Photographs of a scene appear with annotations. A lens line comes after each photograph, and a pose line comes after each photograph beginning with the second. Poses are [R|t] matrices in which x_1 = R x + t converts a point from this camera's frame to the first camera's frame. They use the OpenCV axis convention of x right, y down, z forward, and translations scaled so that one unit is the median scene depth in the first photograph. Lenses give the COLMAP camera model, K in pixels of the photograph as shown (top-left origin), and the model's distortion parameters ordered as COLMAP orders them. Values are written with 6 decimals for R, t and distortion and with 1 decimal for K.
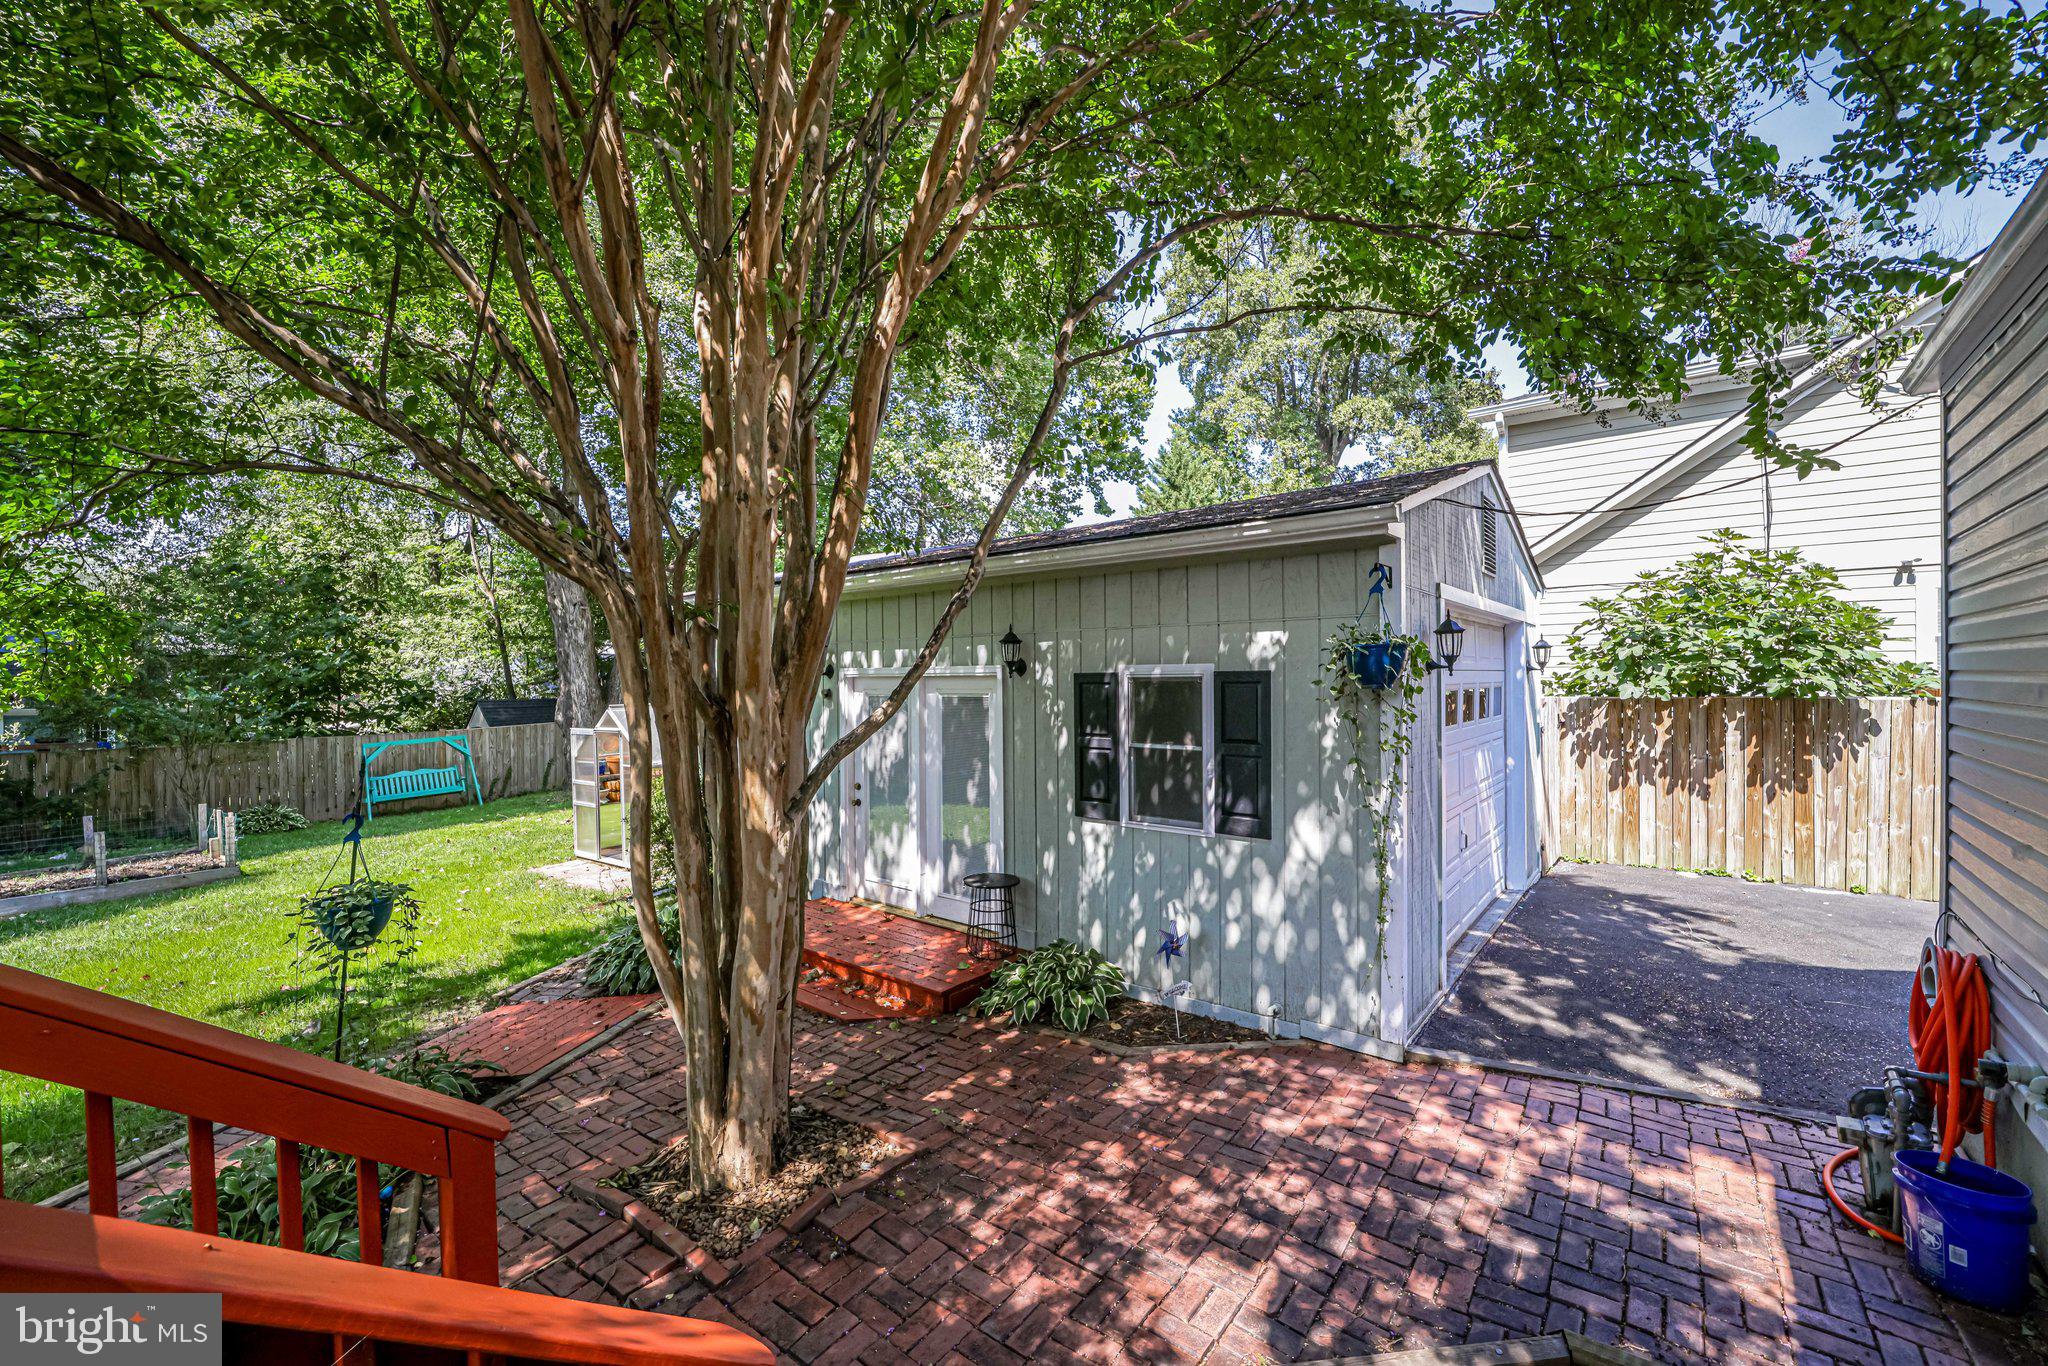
lens RADIAL K [[841.3, 0, 1014.9], [0, 841.3, 691.7], [0, 0, 1]] dist [-0.014201, 0.000463]
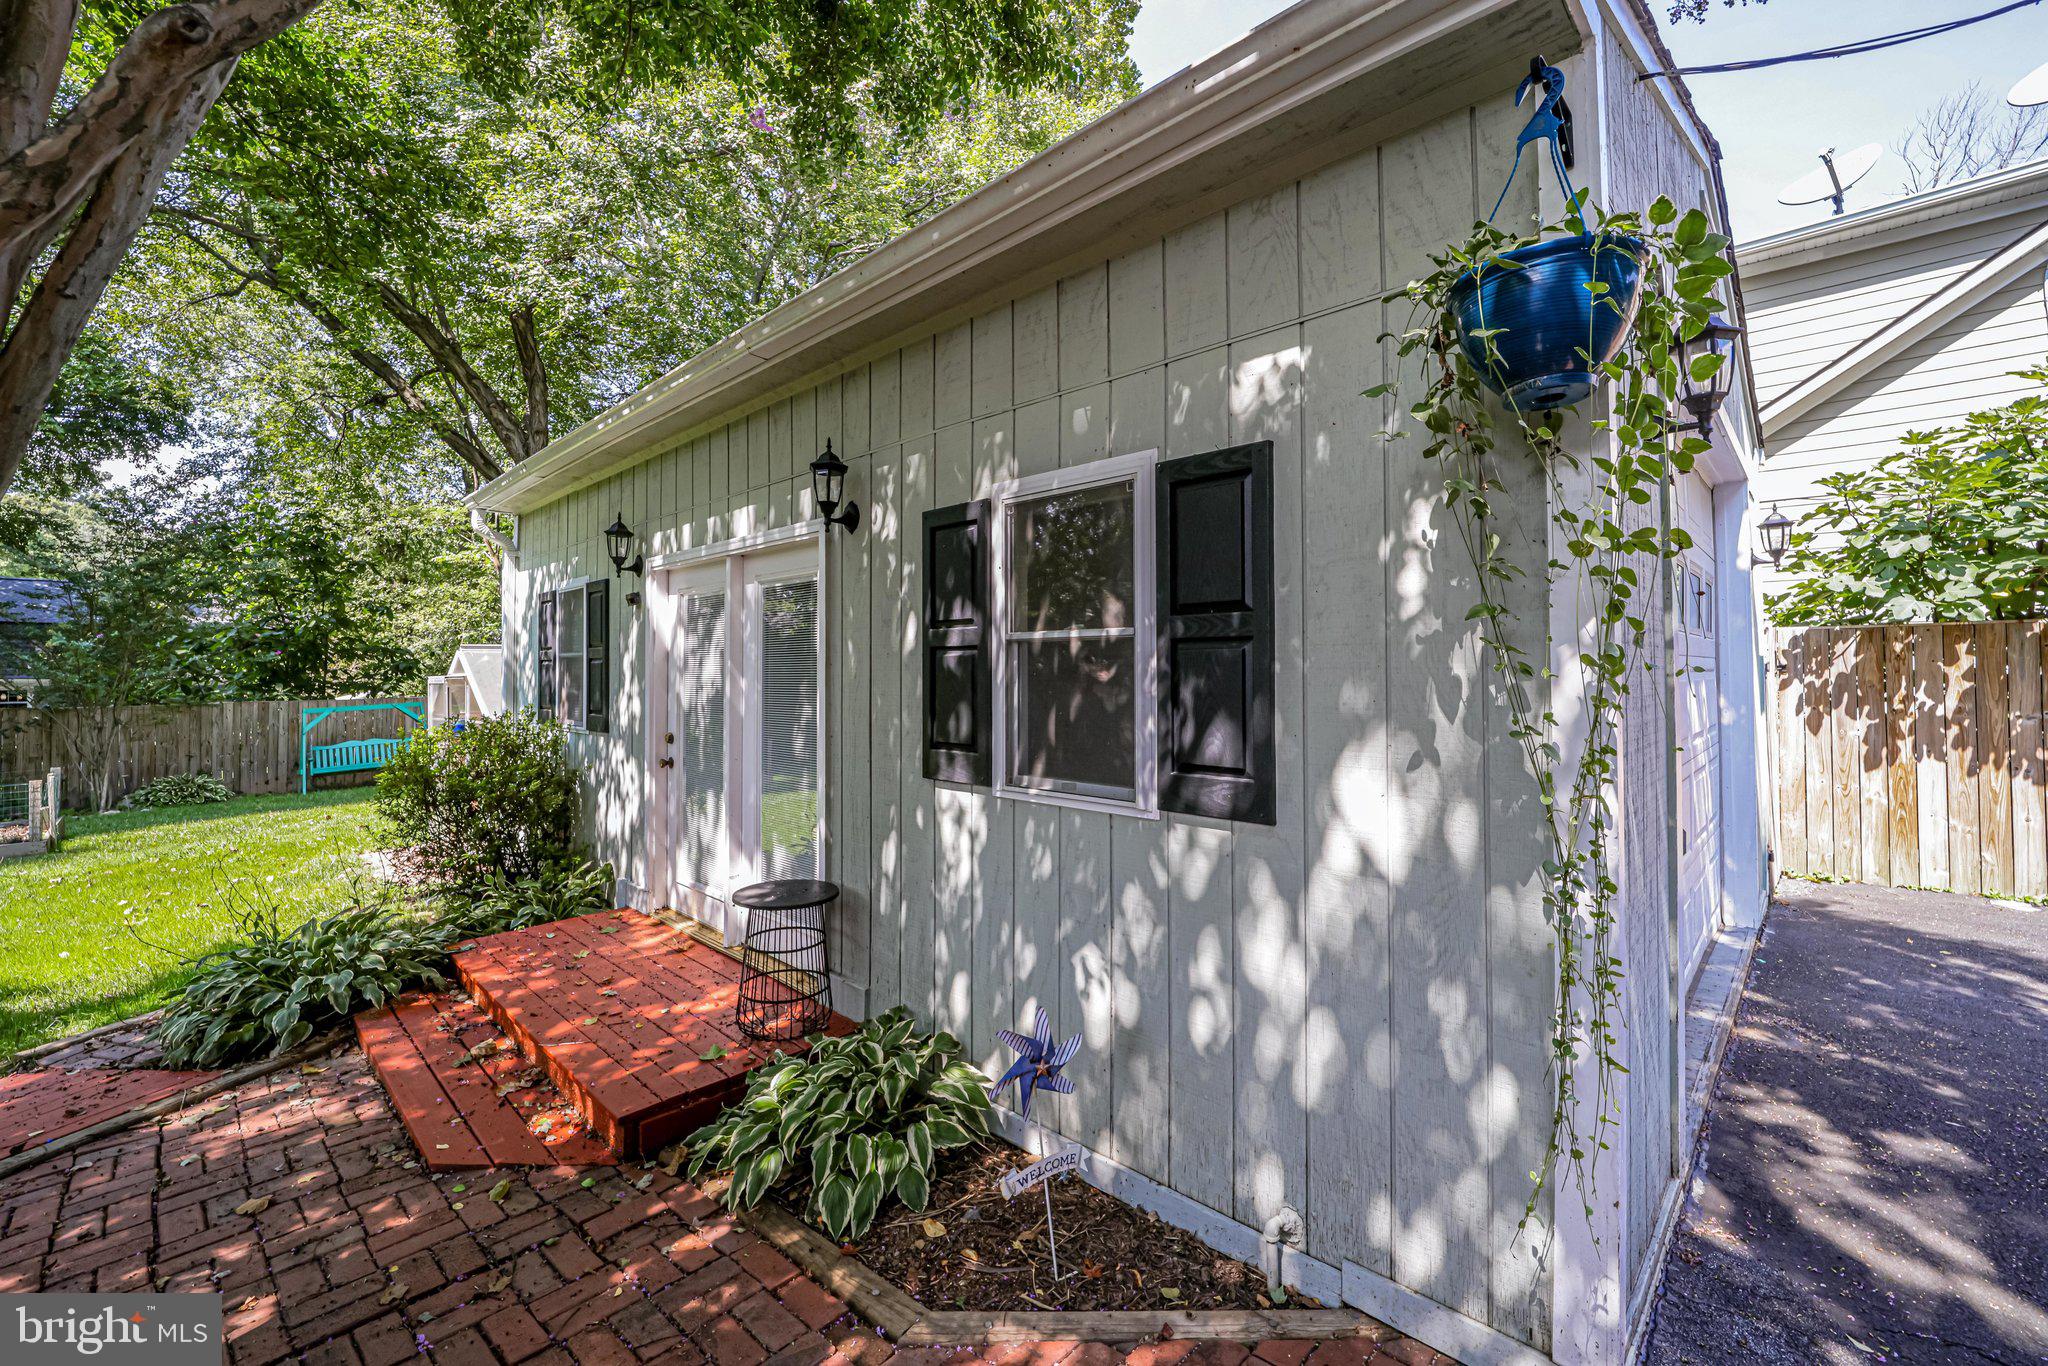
lens RADIAL K [[841.3, 0, 1015.5], [0, 841.3, 652.3], [0, 0, 1]] dist [-0.014201, 0.000463]
pose [[0.996130, 0.002679, -0.087849, 0.173594], [-0.006185, 0.999194, -0.039667, 0.088215], [0.087672, 0.040057, 0.995344, 0.461711]]
